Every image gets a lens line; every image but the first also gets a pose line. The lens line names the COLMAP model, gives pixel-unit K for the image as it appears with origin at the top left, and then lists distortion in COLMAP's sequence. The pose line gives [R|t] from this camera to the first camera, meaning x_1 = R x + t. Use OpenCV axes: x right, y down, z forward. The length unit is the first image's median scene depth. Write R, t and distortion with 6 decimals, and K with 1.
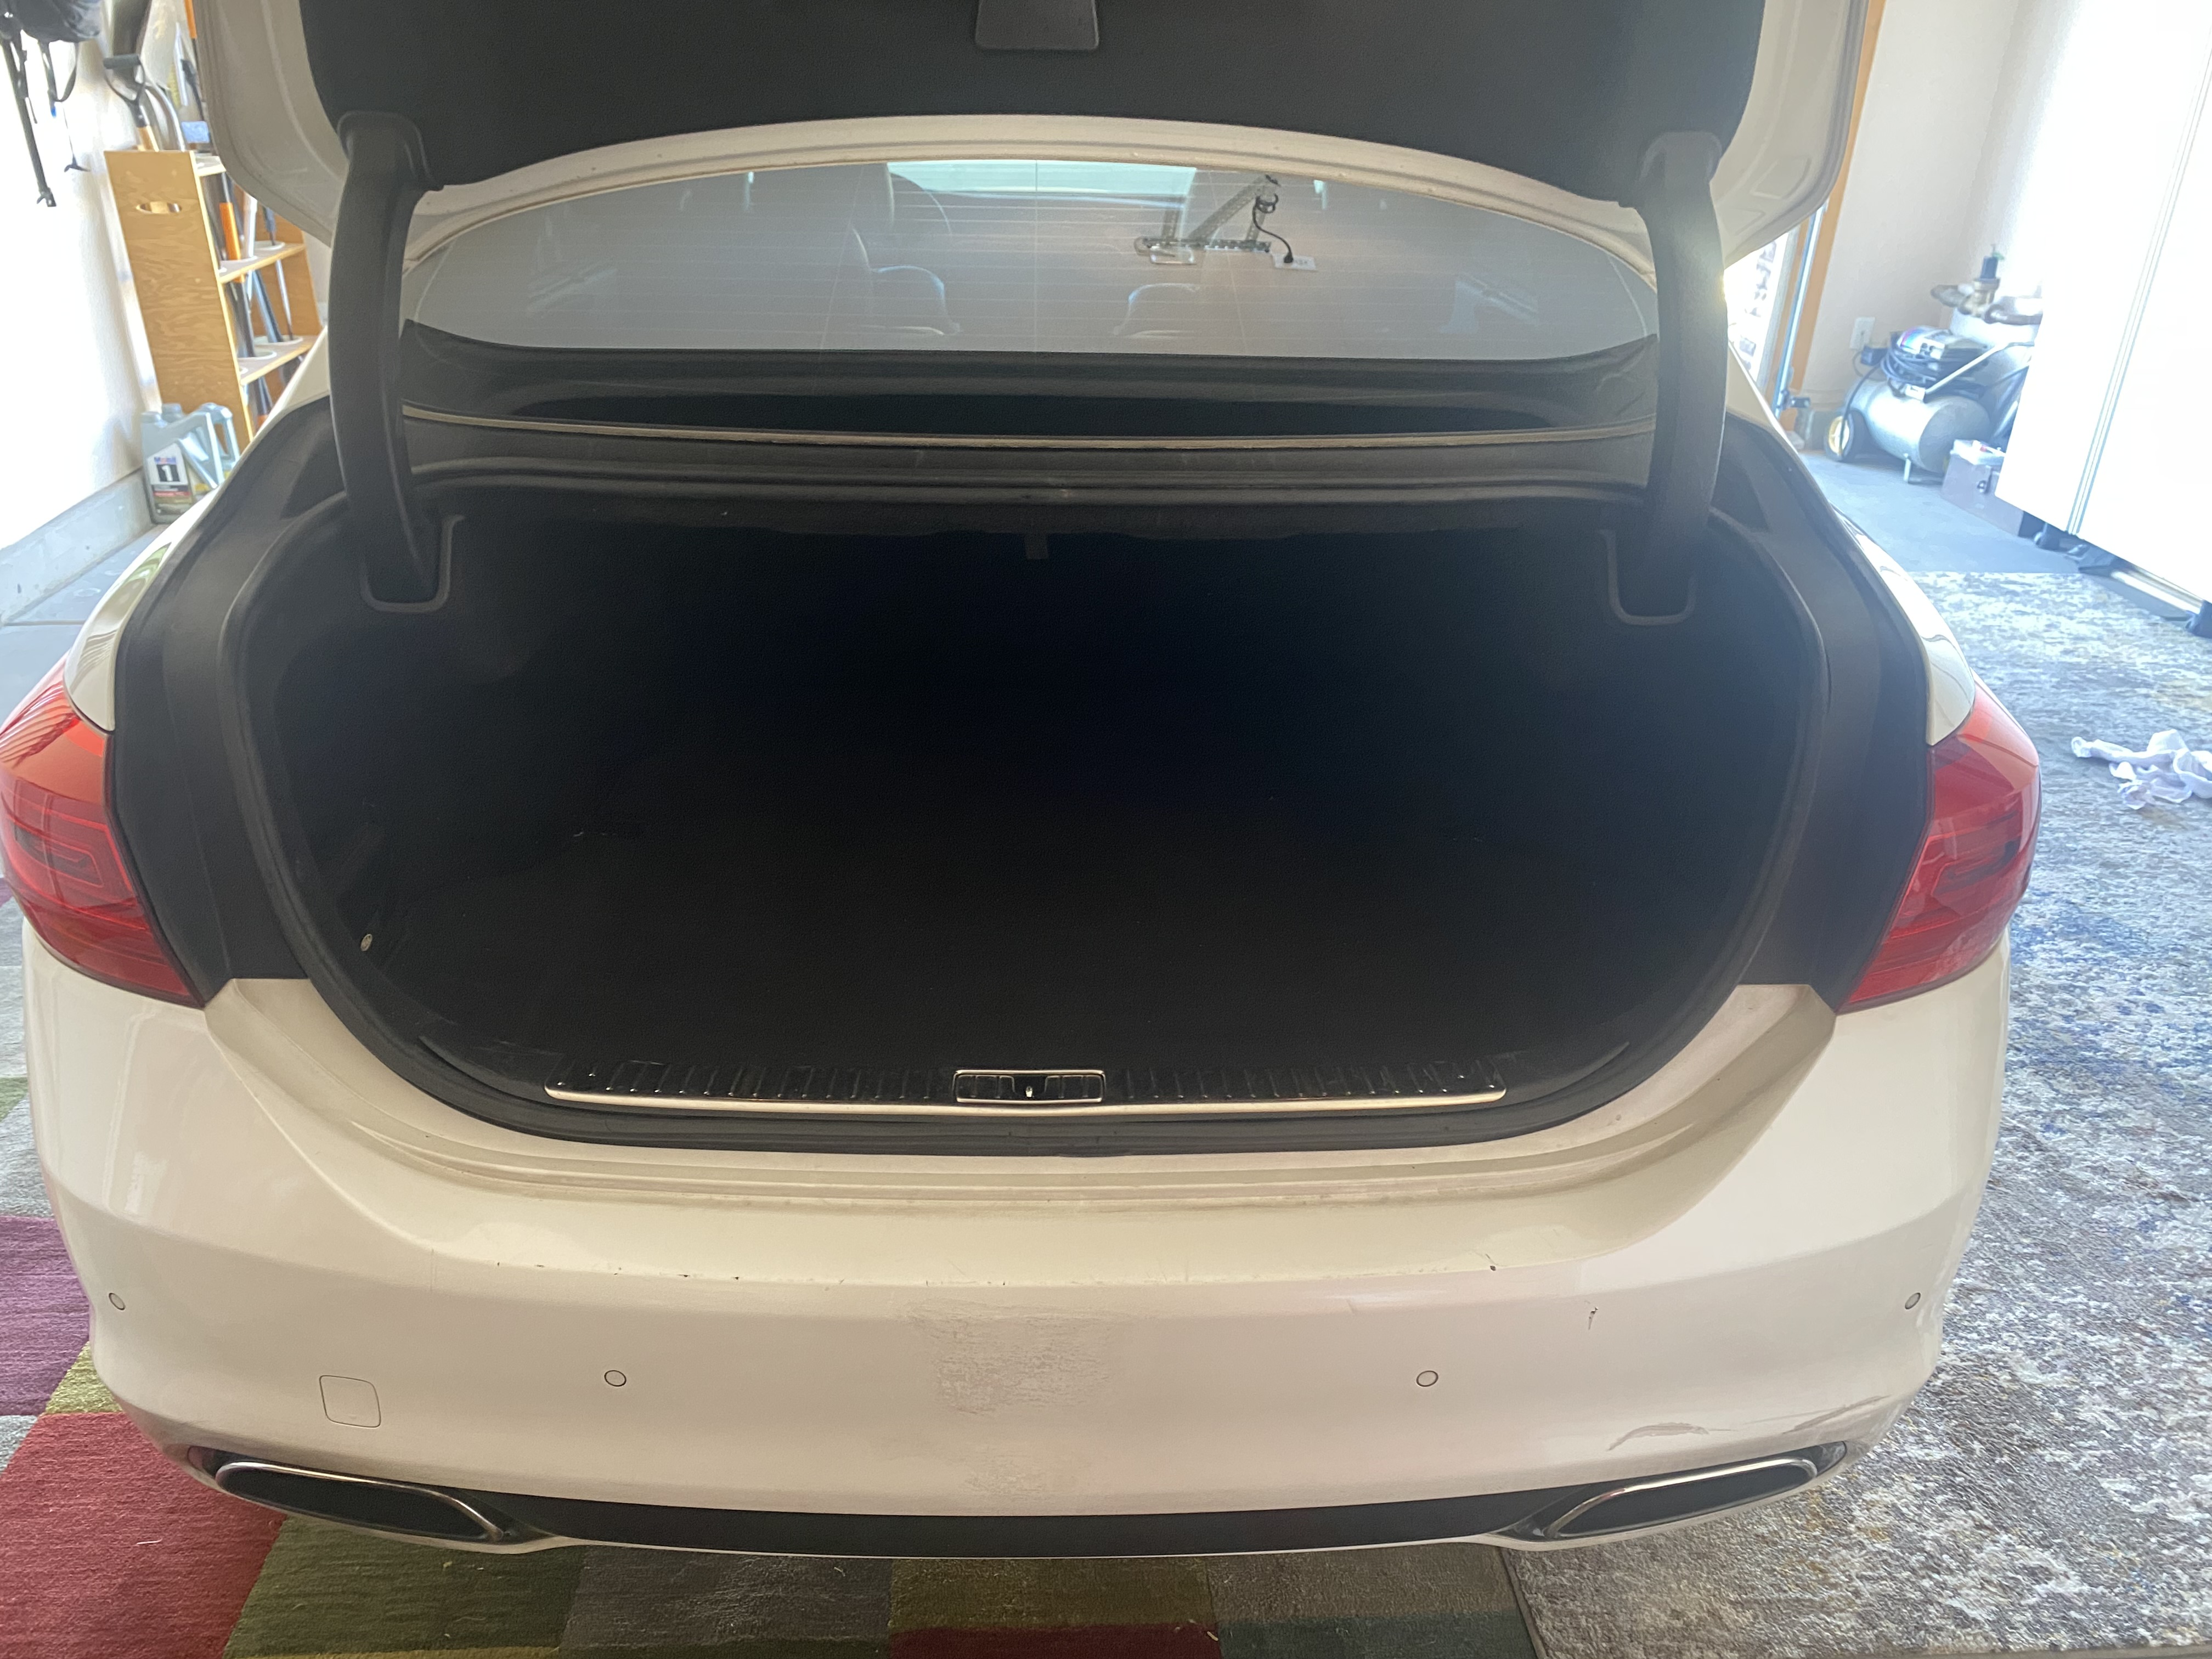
lens RADIAL K [[1728.6, 0, 1106.0], [0, 1728.6, 829.5], [0, 0, 1]] dist [0.055725, -0.069277]
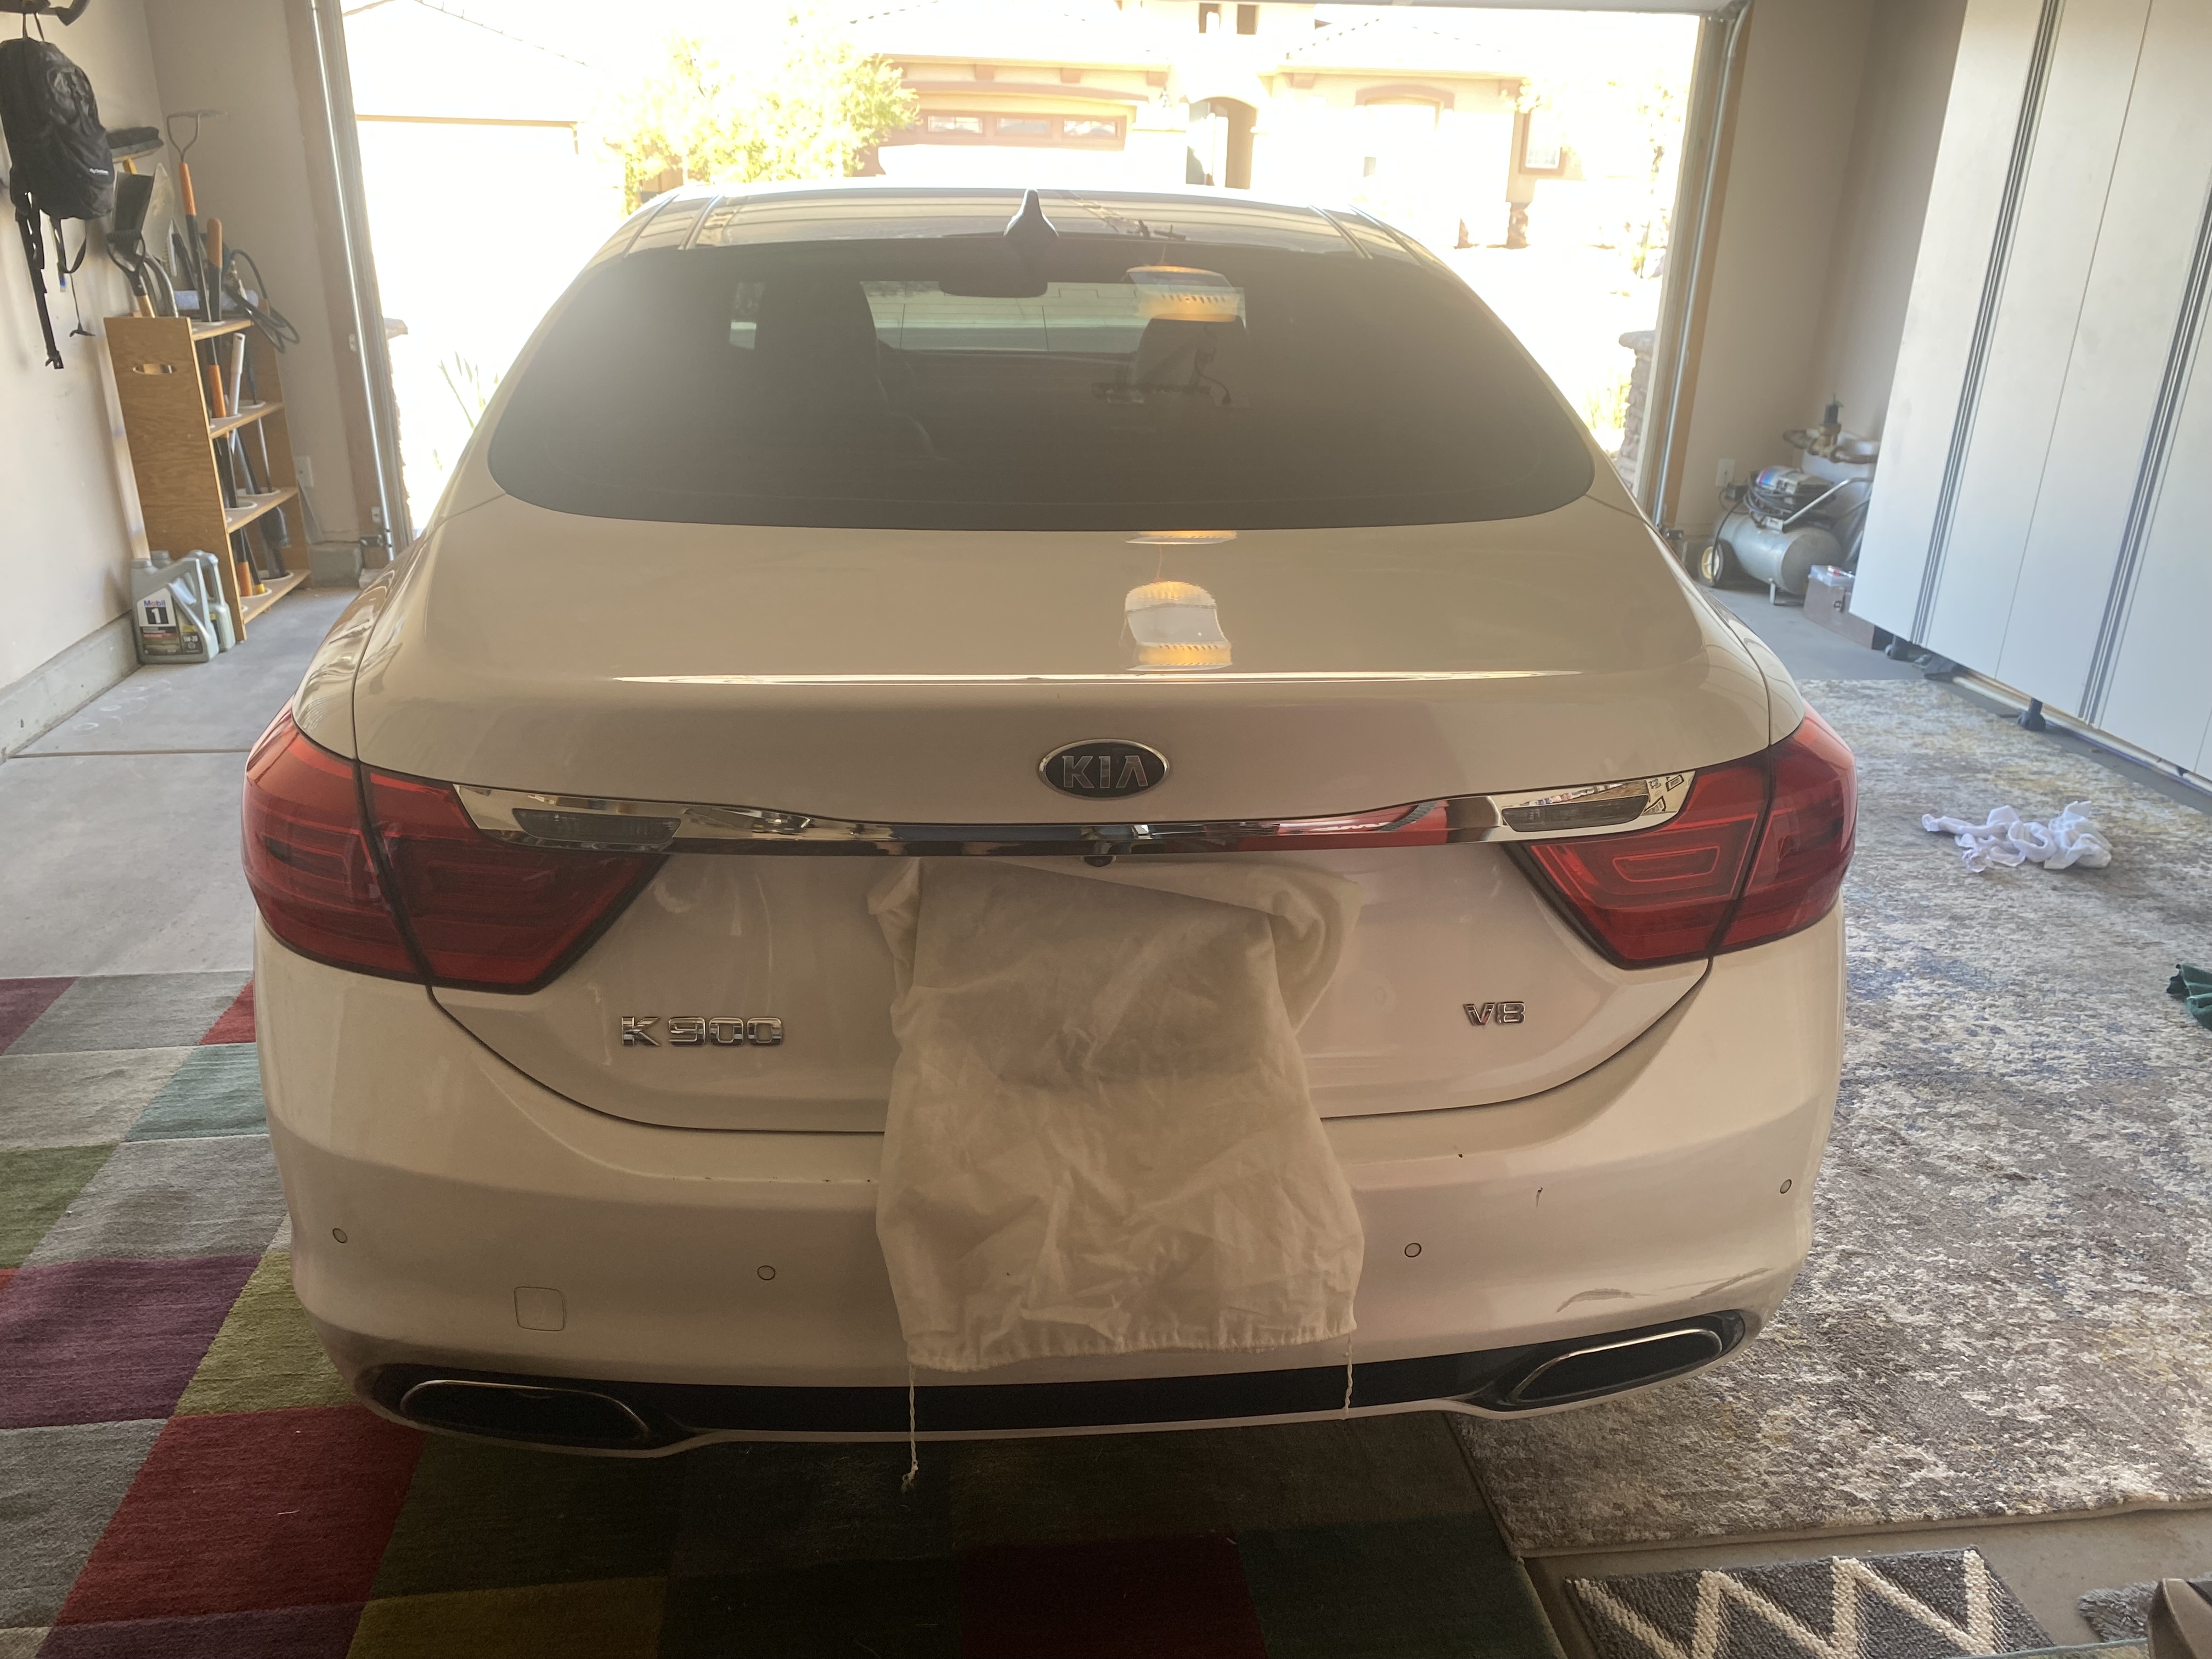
lens RADIAL K [[1747.4, 0, 1138.4], [0, 1747.4, 818.2], [0, 0, 1]] dist [0.006929, -0.006218]
pose [[0.997315, -0.023552, 0.069337, -0.040854], [0.029768, 0.995494, -0.090026, 0.047755], [-0.066905, 0.091848, 0.993523, -0.118156]]
